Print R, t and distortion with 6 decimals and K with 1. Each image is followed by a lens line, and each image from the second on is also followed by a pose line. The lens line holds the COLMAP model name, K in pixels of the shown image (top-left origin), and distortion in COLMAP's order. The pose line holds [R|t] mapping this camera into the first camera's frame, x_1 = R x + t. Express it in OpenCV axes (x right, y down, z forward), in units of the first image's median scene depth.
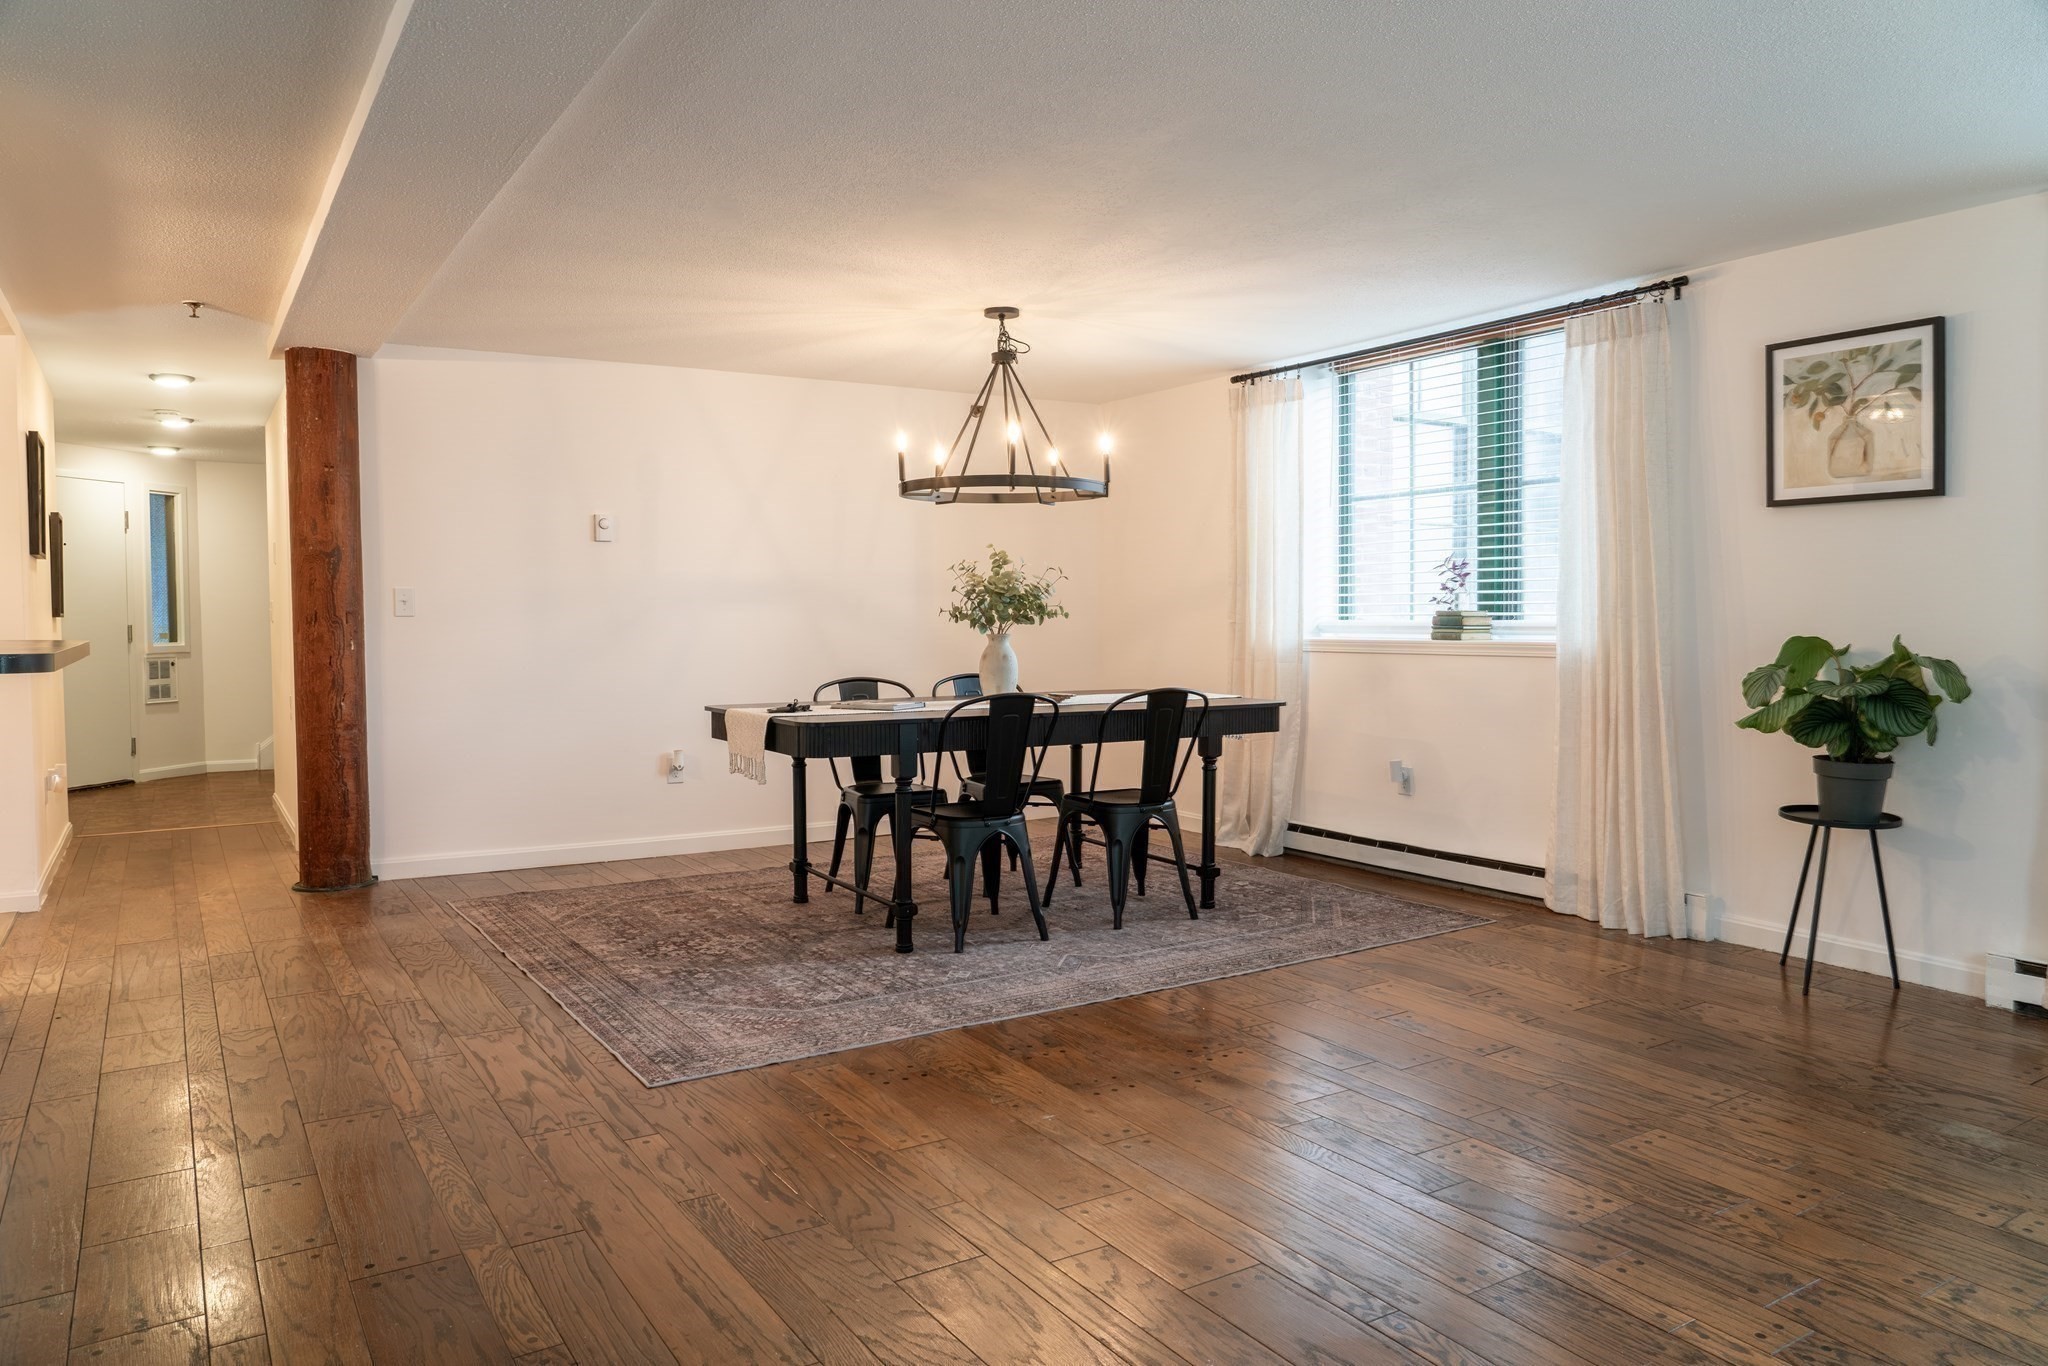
lens RADIAL K [[1403.4, 0, 1024.0], [0, 1403.4, 667.8], [0, 0, 1]] dist [-0.012344, 0.000574]
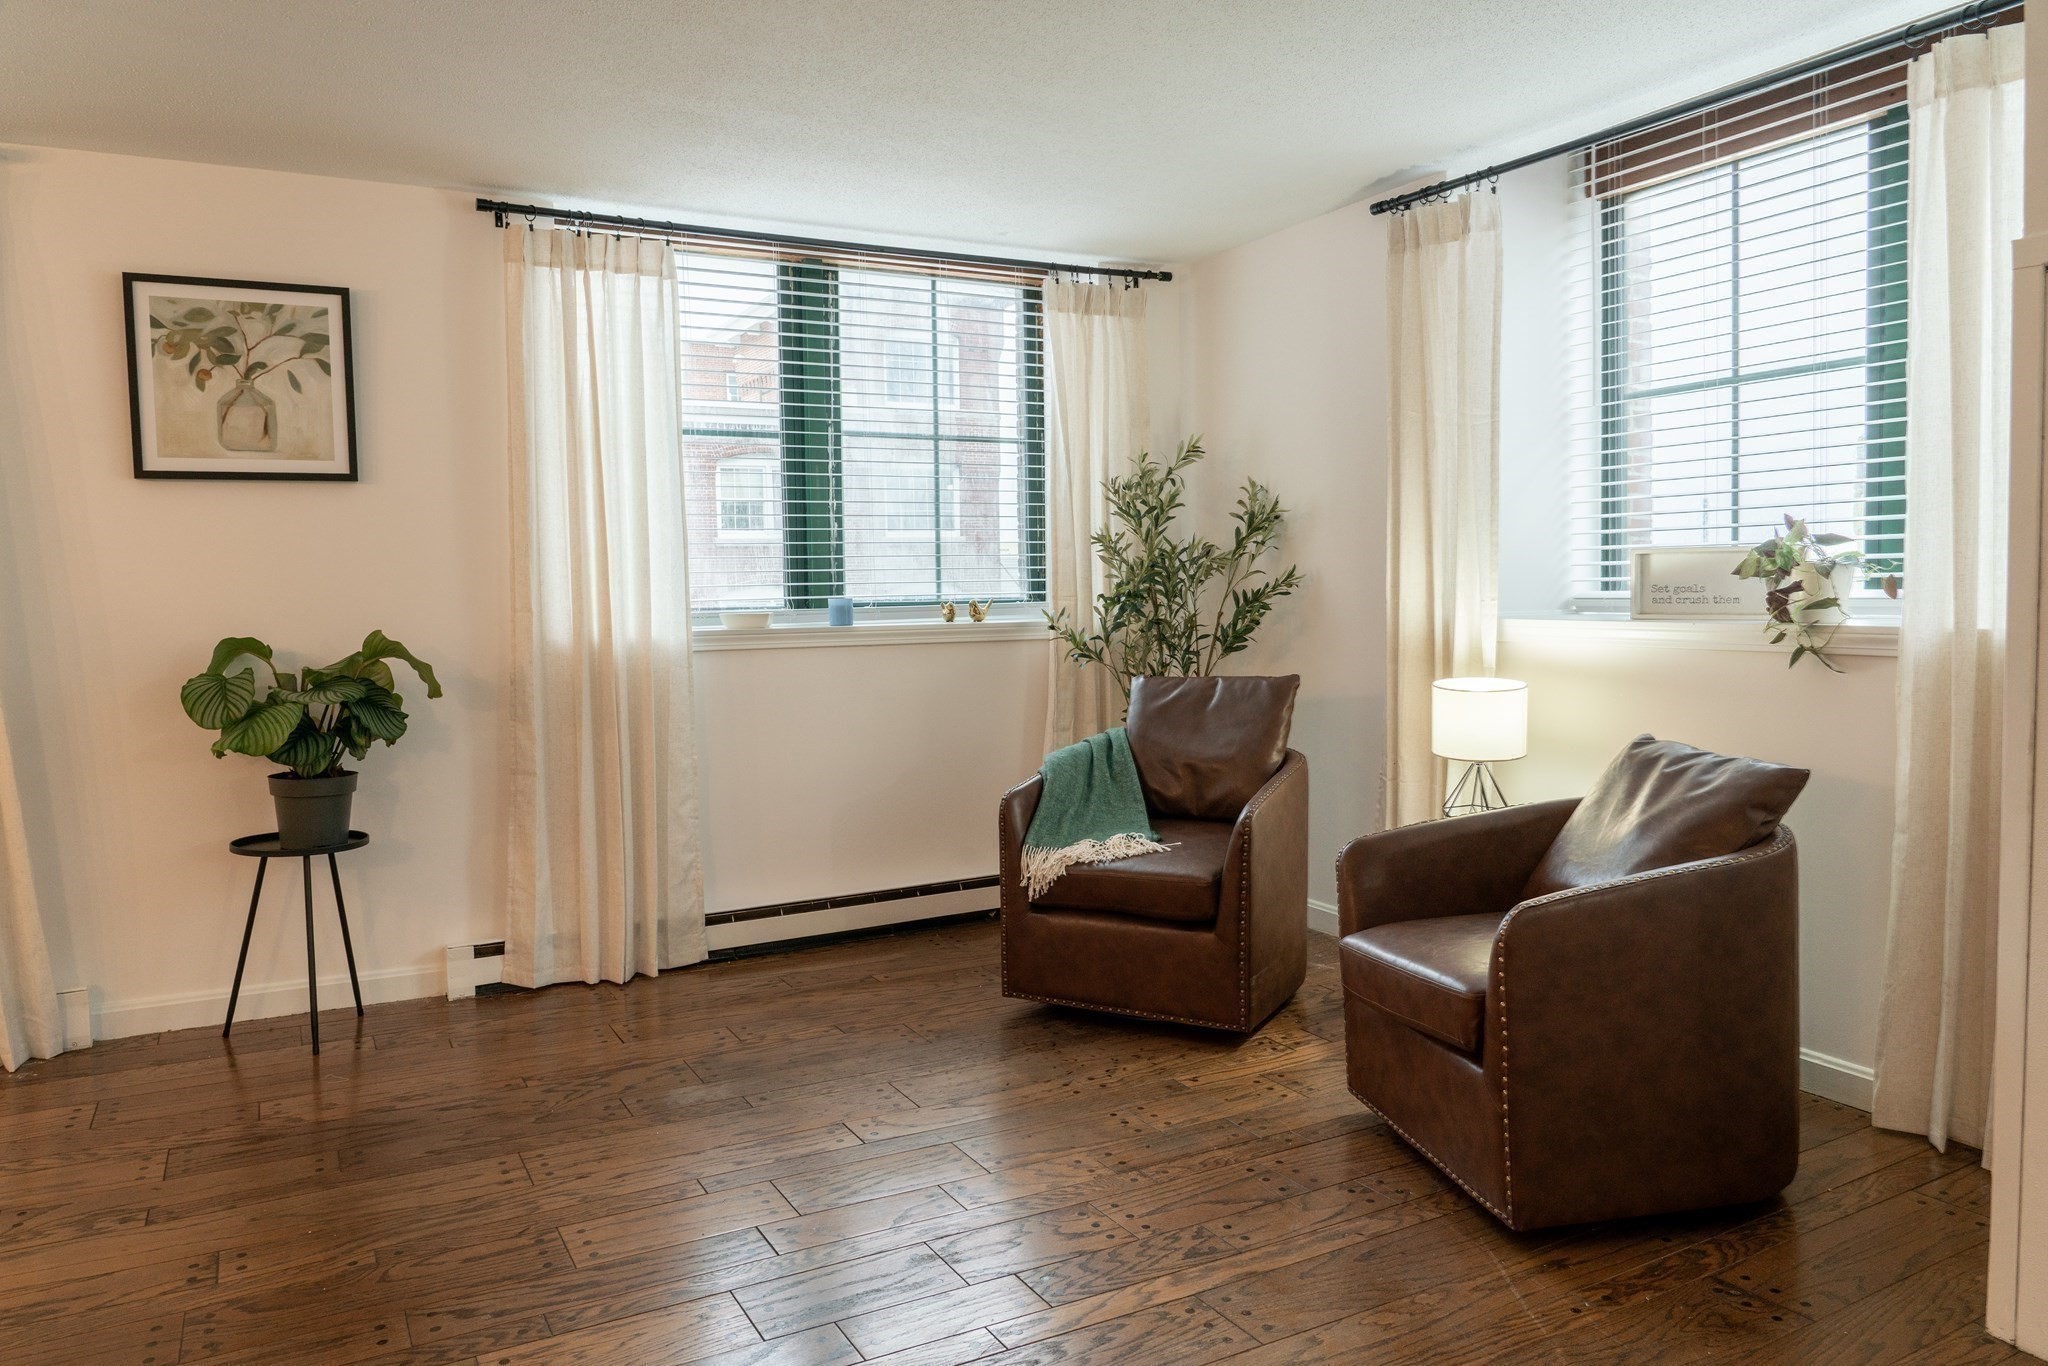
lens RADIAL K [[1403.4, 0, 1024.0], [0, 1403.4, 667.8], [0, 0, 1]] dist [-0.012344, 0.000574]
pose [[0.054768, -0.055878, 0.996934, -0.256125], [0.060482, 0.996785, 0.052547, -0.020780], [-0.996666, 0.057419, 0.057972, 0.498856]]
